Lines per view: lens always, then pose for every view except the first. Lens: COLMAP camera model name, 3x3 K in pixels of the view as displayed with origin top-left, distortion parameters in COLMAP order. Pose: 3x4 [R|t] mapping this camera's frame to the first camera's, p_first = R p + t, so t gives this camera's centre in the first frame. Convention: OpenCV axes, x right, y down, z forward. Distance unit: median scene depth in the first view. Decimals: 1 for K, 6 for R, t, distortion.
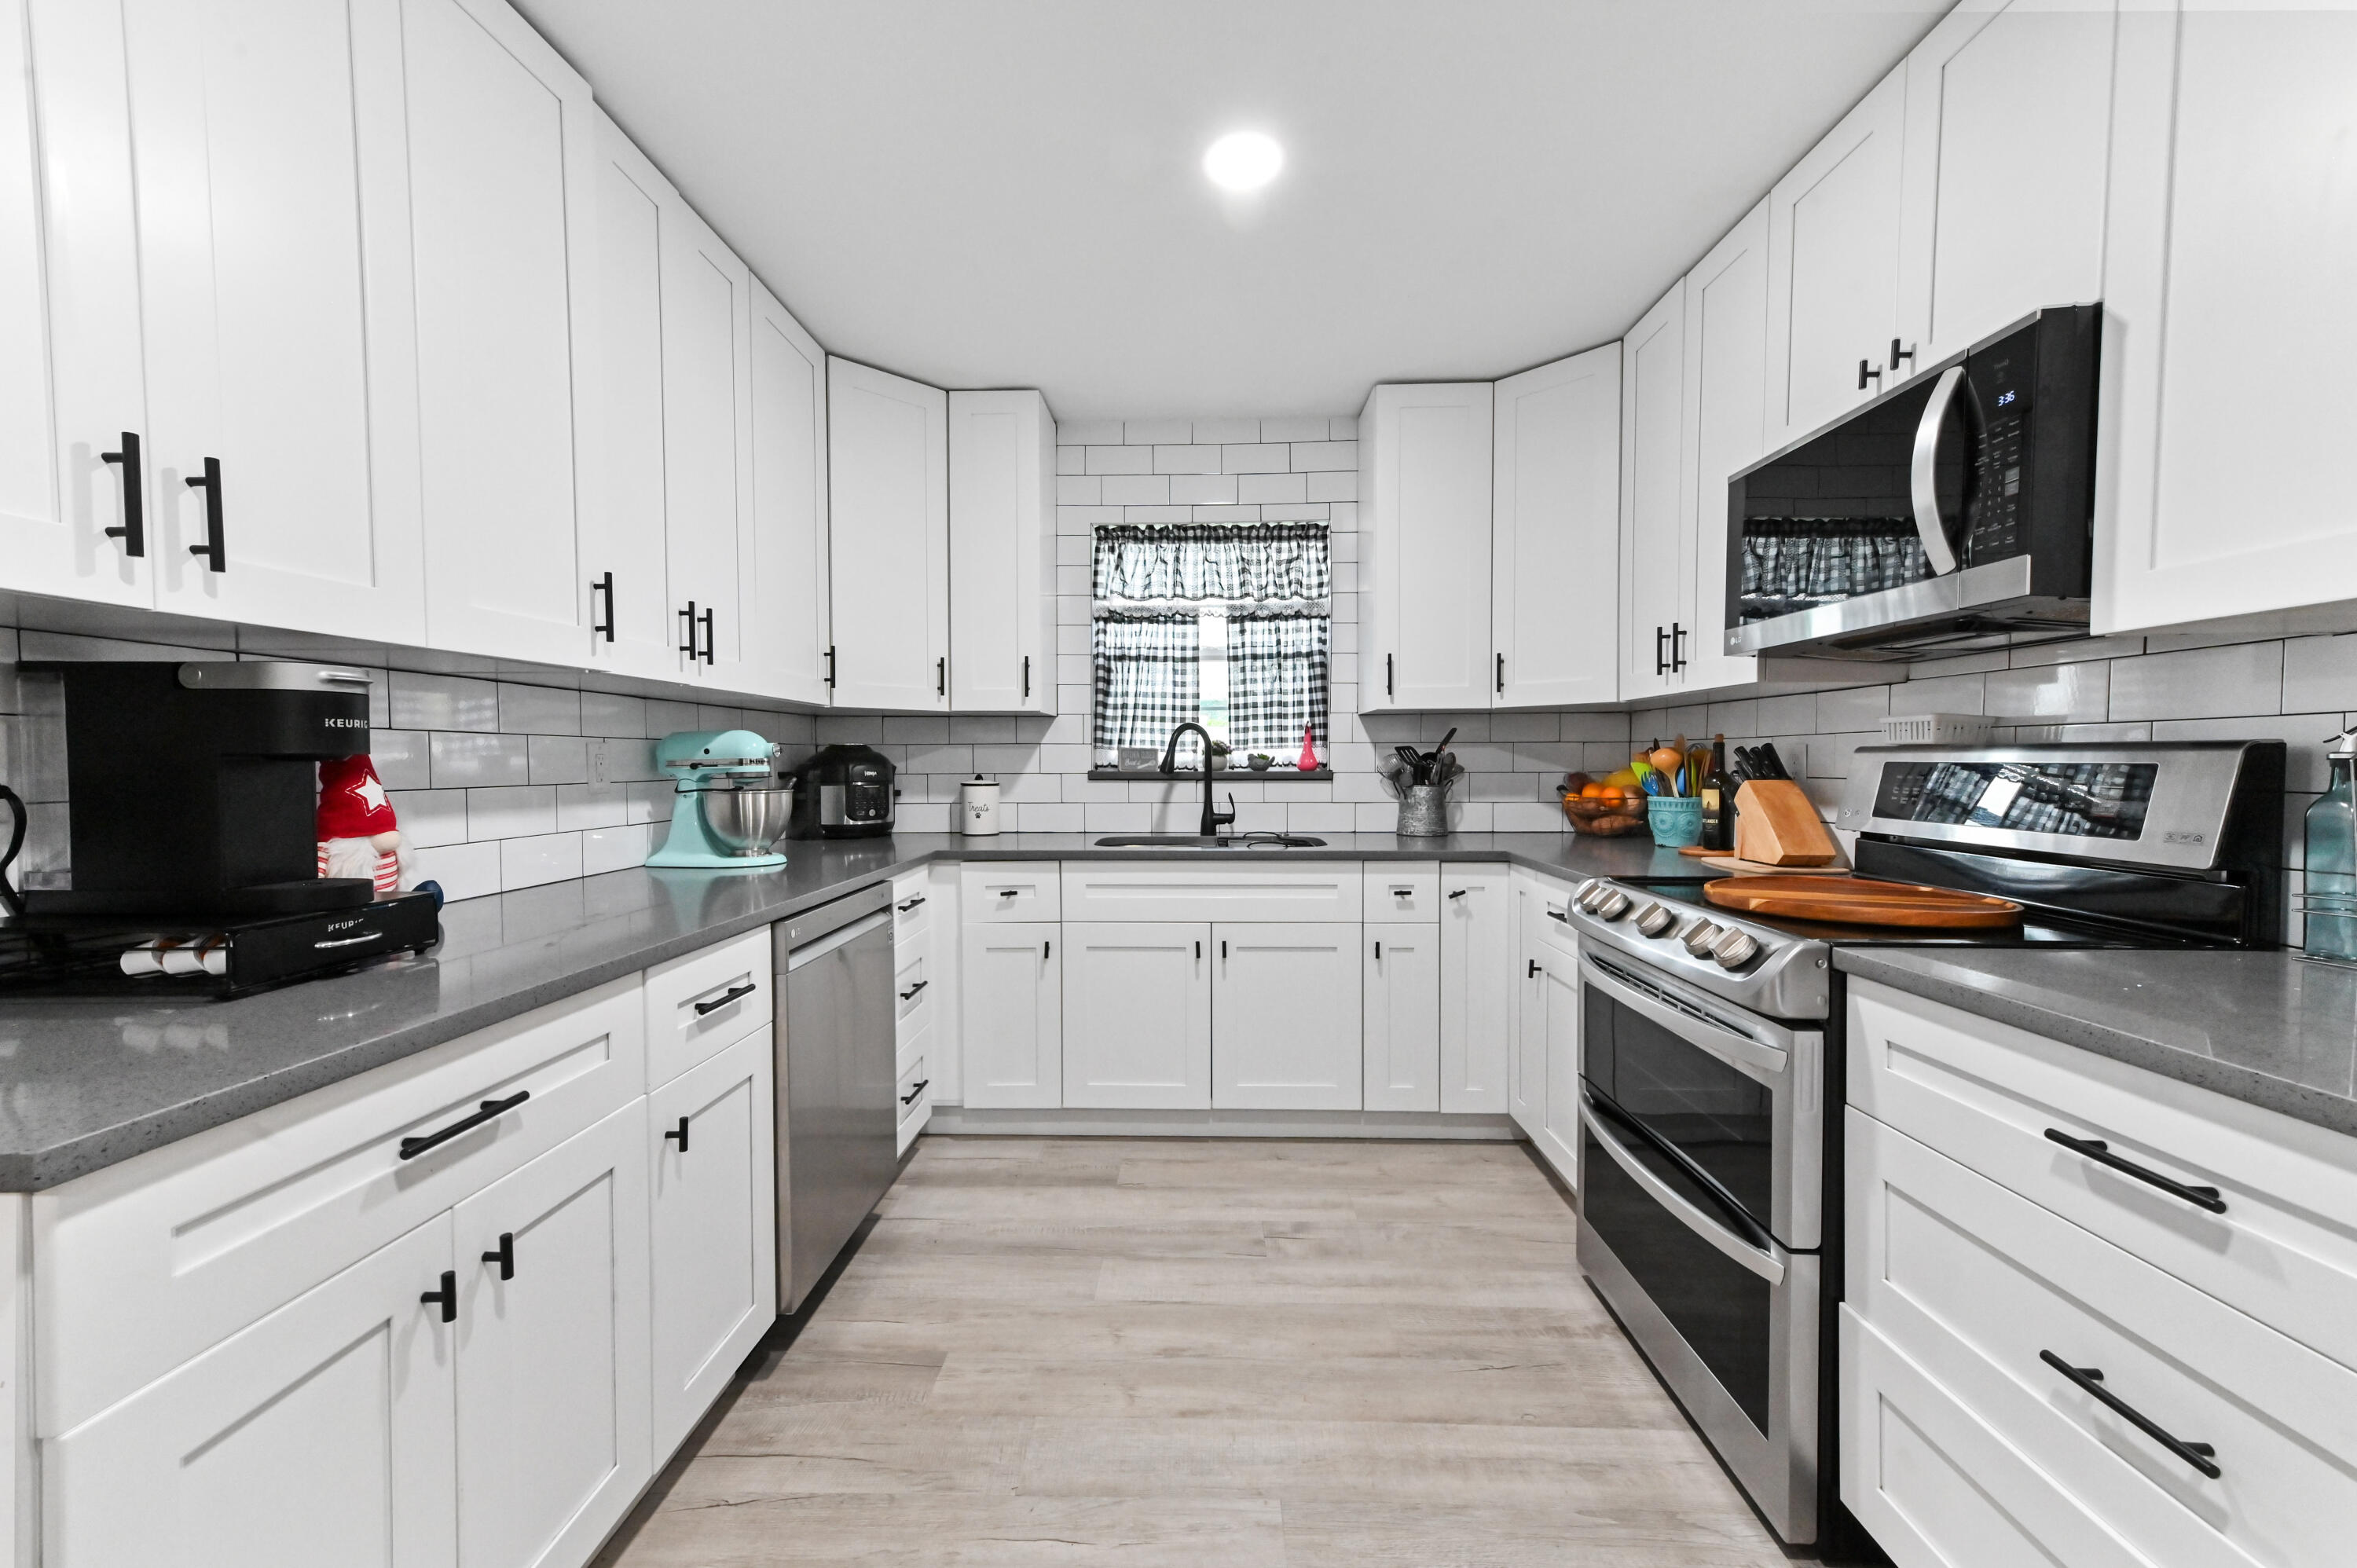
lens RADIAL K [[919.8, 0, 1177.0], [0, 919.8, 771.4], [0, 0, 1]] dist [0.015357, 0.000648]
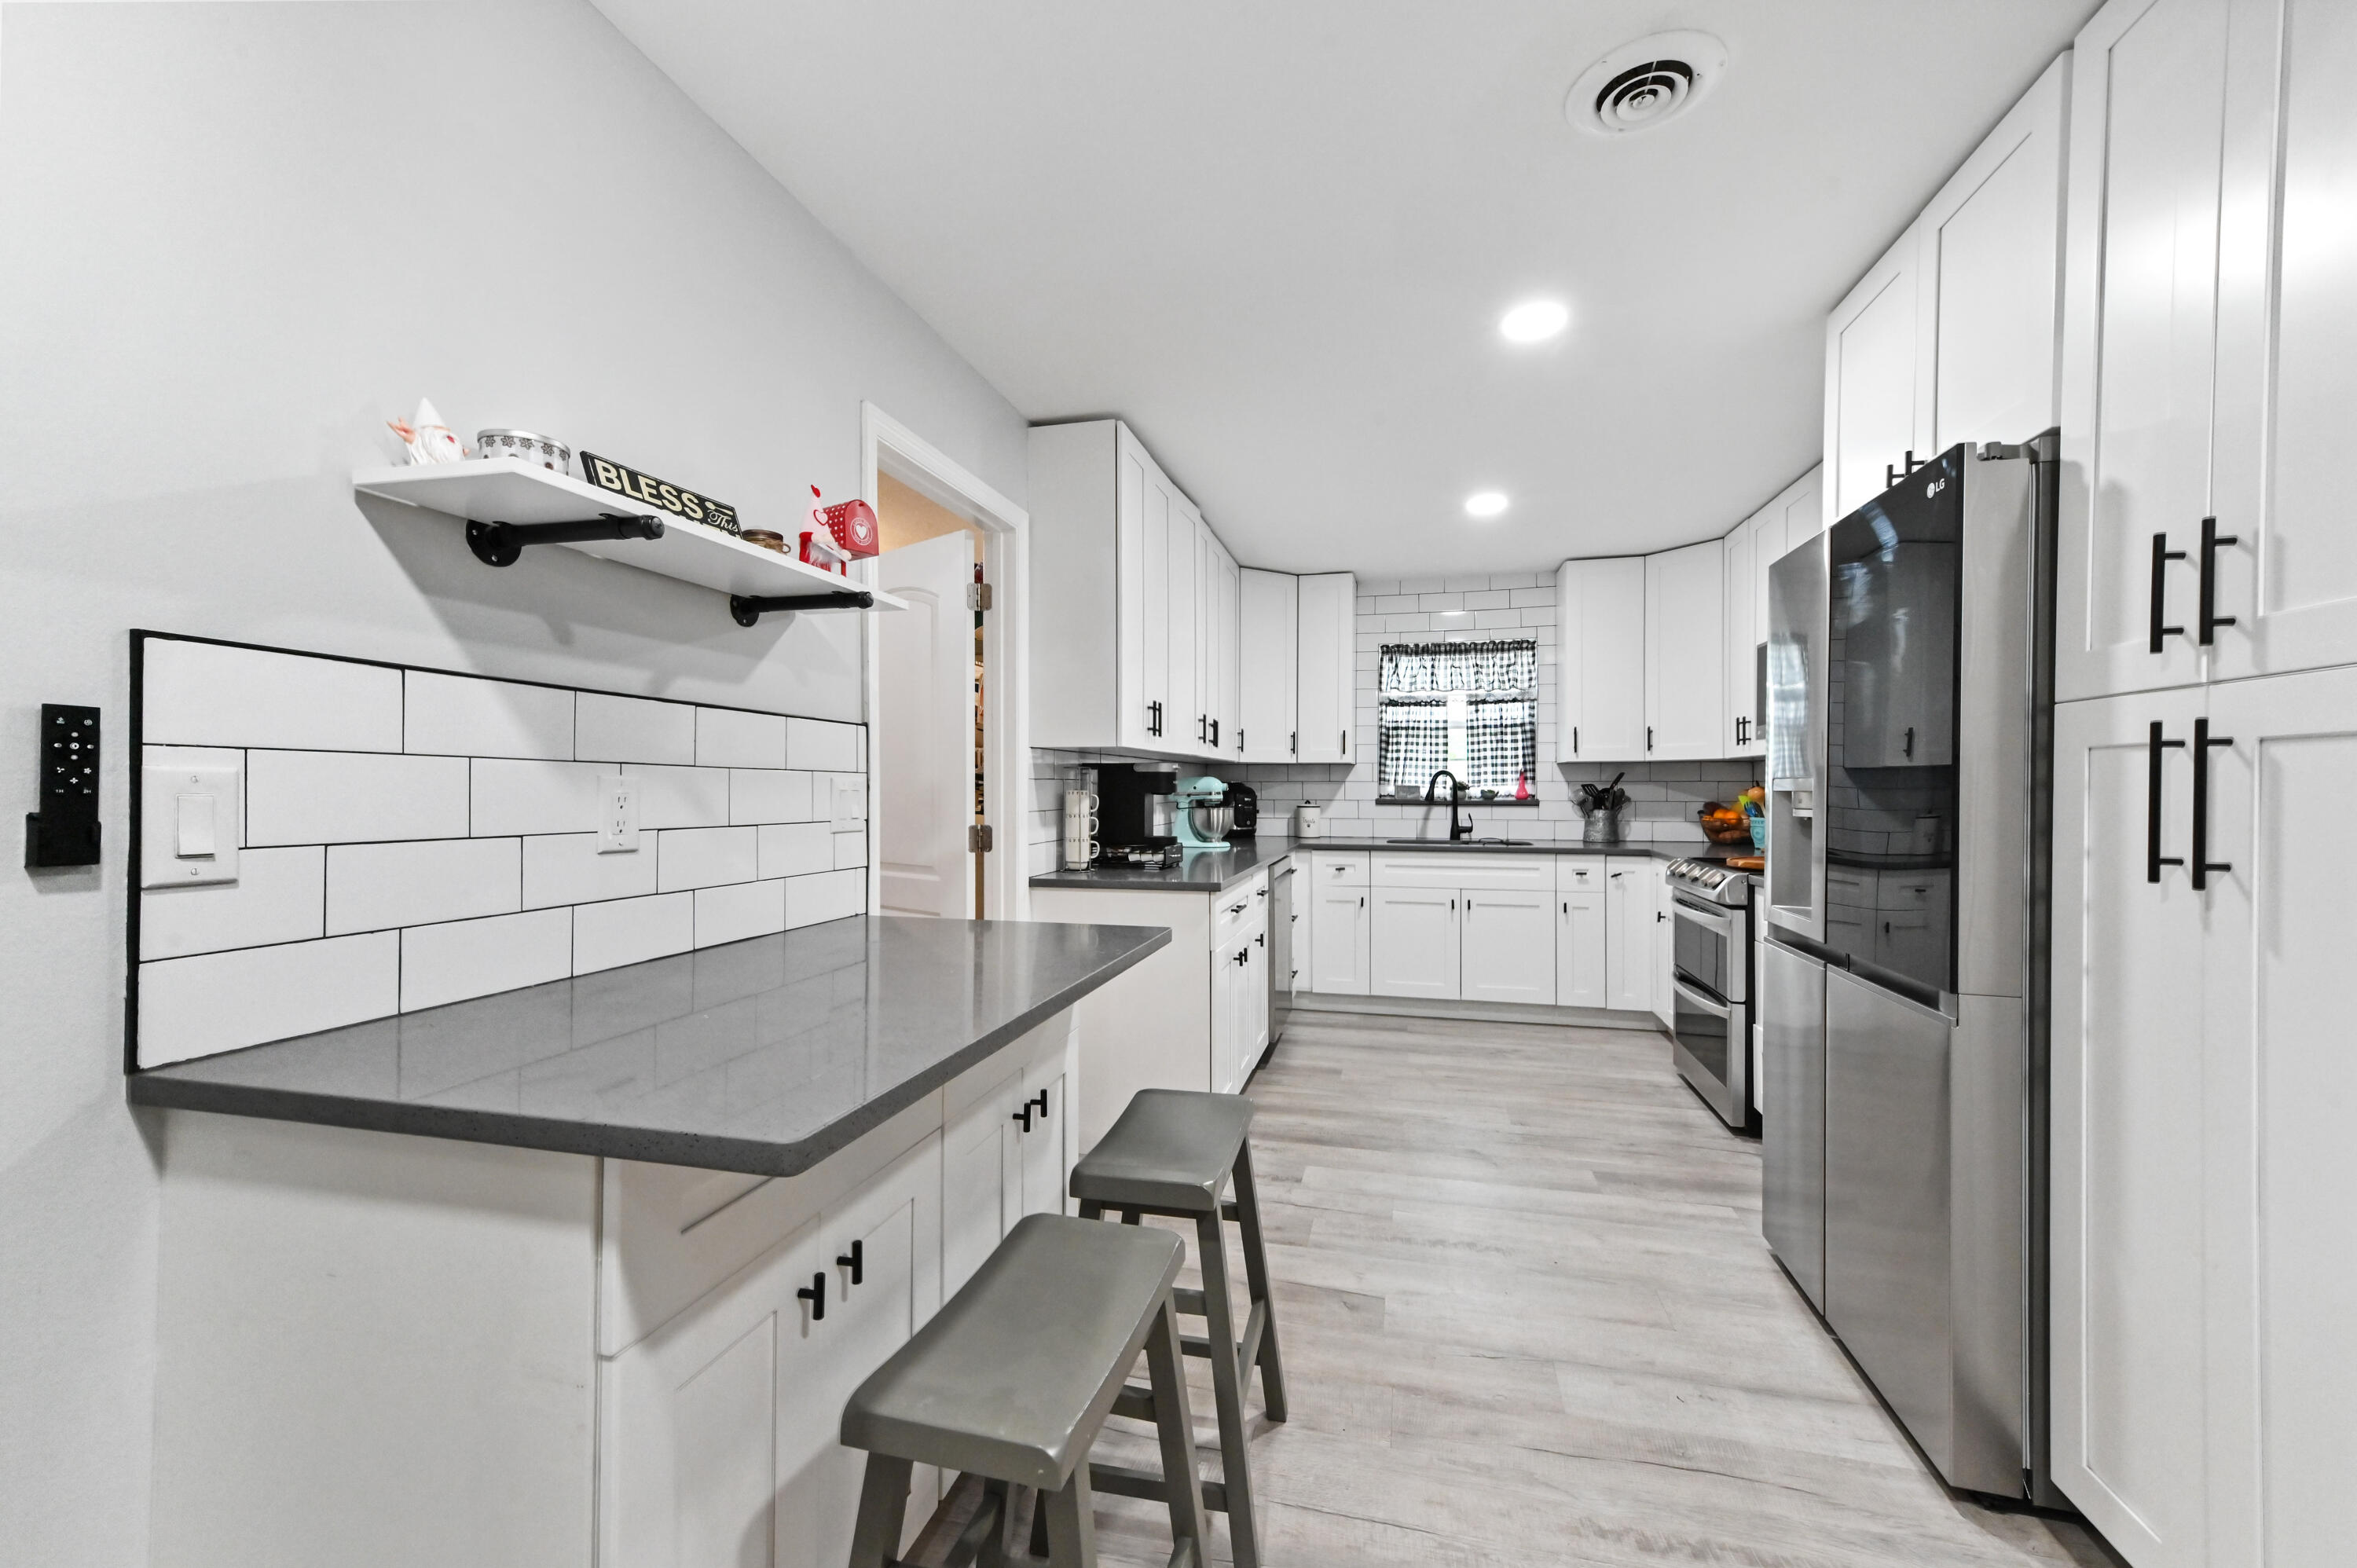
lens RADIAL K [[919.8, 0, 1180.2], [0, 919.8, 783.3], [0, 0, 1]] dist [0.015357, 0.000648]
pose [[0.976336, 0.002067, -0.216249, -0.090390], [-0.005458, 0.999871, -0.015085, -0.002136], [0.216190, 0.015909, 0.976222, -0.694769]]
